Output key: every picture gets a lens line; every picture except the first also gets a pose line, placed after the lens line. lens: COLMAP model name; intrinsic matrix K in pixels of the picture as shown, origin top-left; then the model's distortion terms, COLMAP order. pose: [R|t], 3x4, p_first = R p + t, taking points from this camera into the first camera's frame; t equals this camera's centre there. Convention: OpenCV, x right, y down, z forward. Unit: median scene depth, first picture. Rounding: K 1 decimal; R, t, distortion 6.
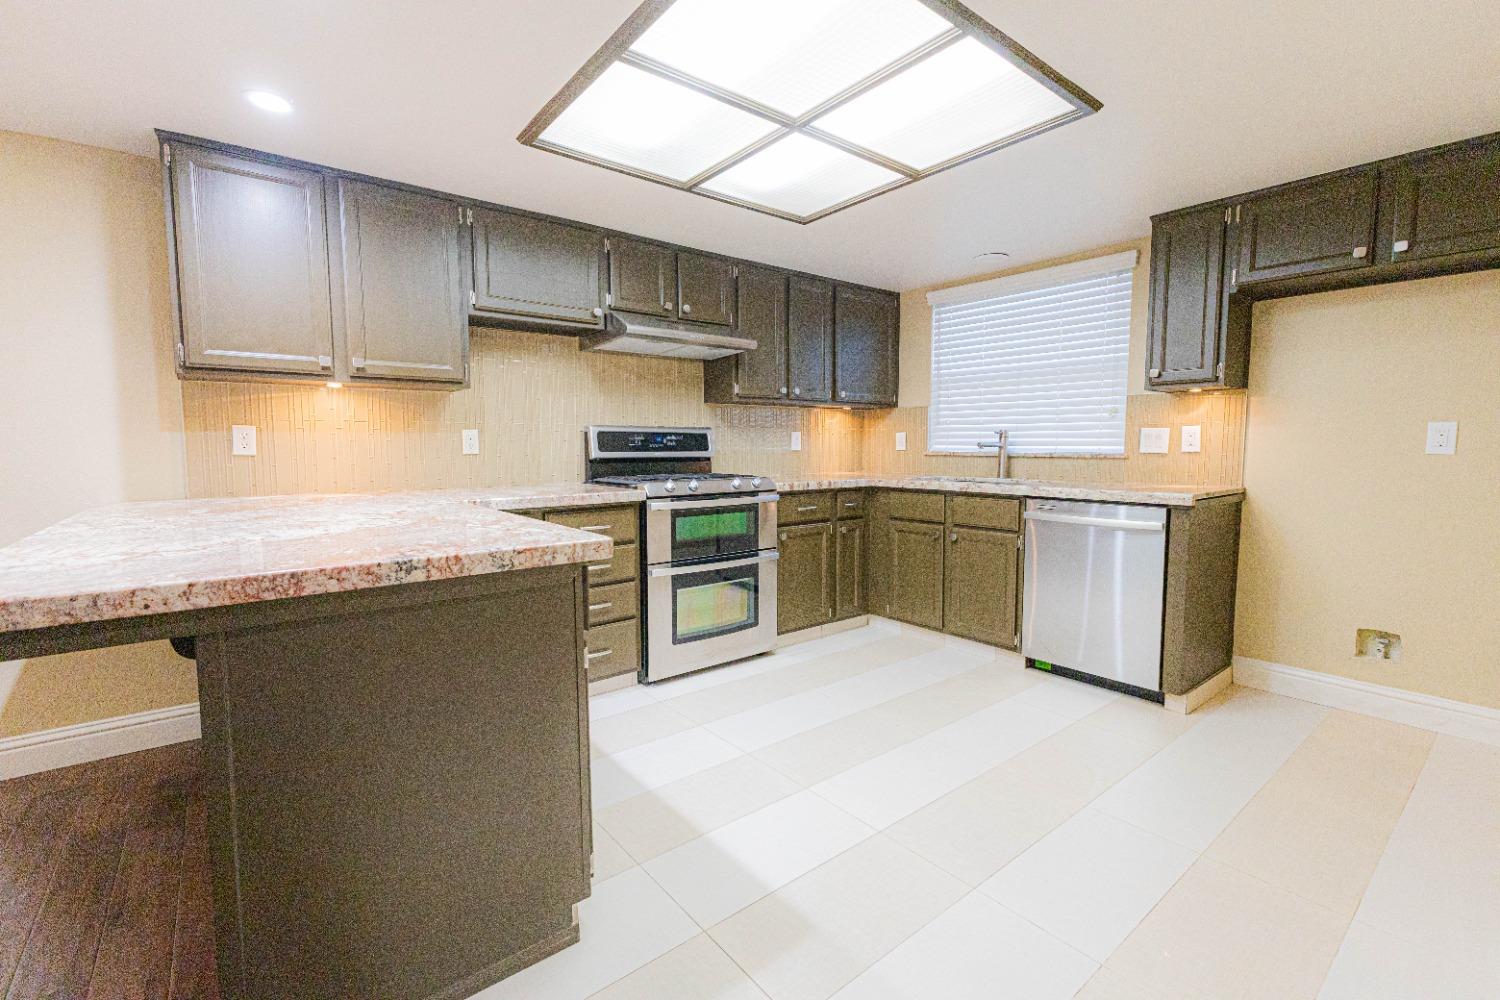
lens RADIAL K [[658.2, 0, 755.5], [0, 658.2, 493.3], [0, 0, 1]] dist [0.002453, -0.000158]
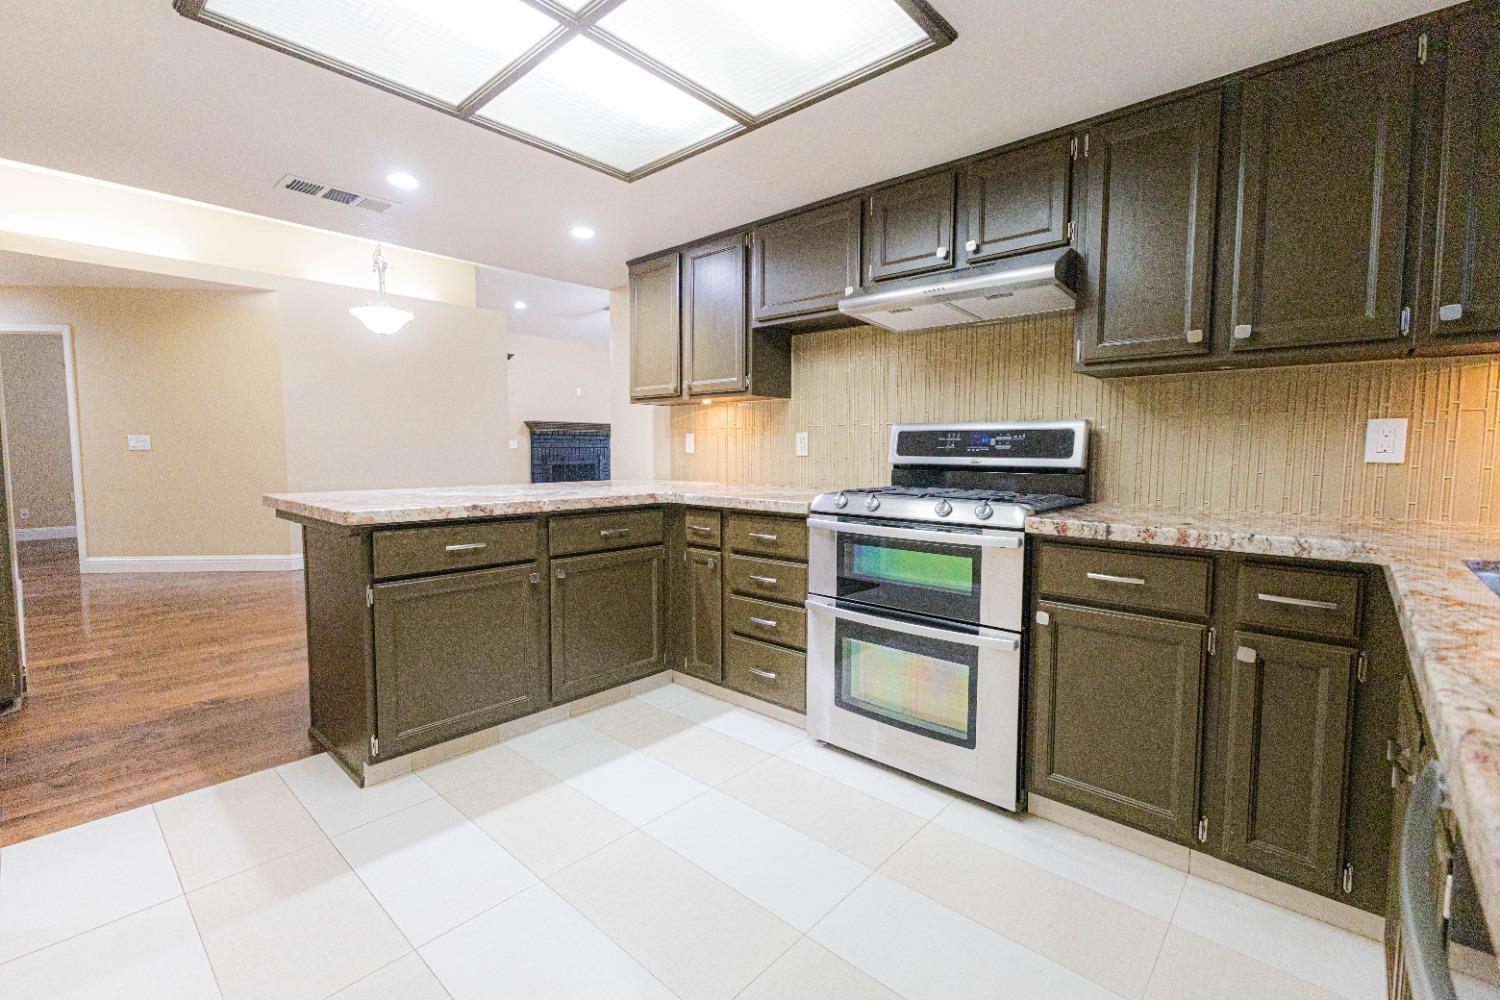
lens RADIAL K [[658.2, 0, 755.3], [0, 658.2, 503.9], [0, 0, 1]] dist [0.002453, -0.000158]
pose [[0.164977, 0.085435, -0.982590, 0.541452], [-0.079668, 0.994140, 0.073063, -0.049292], [0.983075, 0.066228, 0.170817, 0.689244]]
